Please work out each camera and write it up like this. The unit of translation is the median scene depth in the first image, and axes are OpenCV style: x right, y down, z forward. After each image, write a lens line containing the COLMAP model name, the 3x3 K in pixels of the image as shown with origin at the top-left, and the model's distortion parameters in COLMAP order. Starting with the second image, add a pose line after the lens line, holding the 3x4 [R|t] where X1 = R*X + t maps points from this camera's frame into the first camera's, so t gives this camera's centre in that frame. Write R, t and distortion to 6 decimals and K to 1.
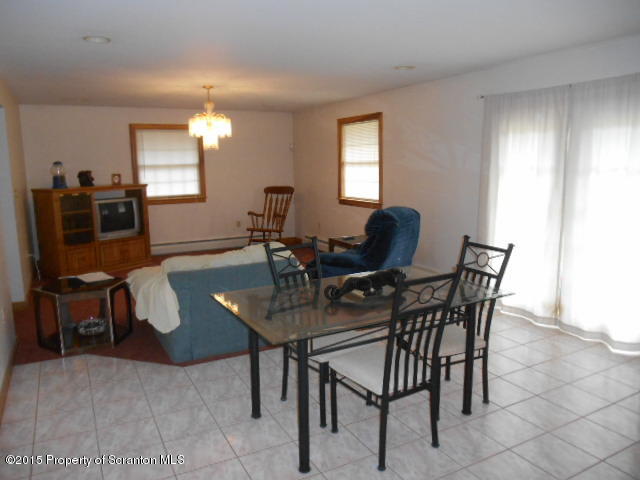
lens RADIAL K [[493.0, 0, 320.6], [0, 493.0, 242.7], [0, 0, 1]] dist [-0.023905, -0.005205]
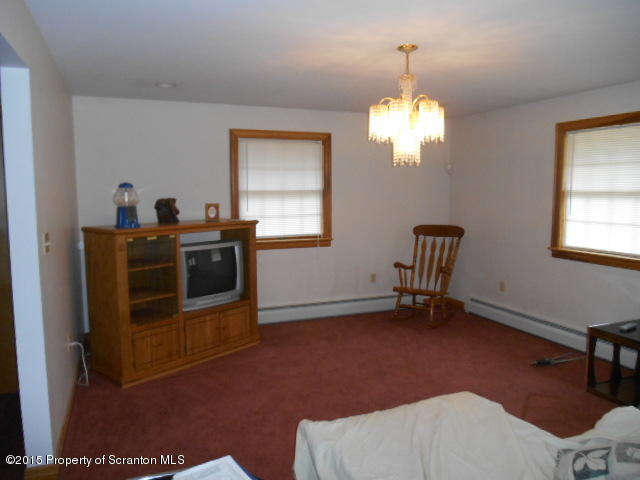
lens RADIAL K [[493.0, 0, 320.8], [0, 493.0, 236.7], [0, 0, 1]] dist [-0.023905, -0.005205]
pose [[0.995125, 0.022936, -0.095922, -0.201675], [-0.029274, 0.997443, -0.065197, -0.056630], [0.094181, 0.067687, 0.993251, 0.358349]]
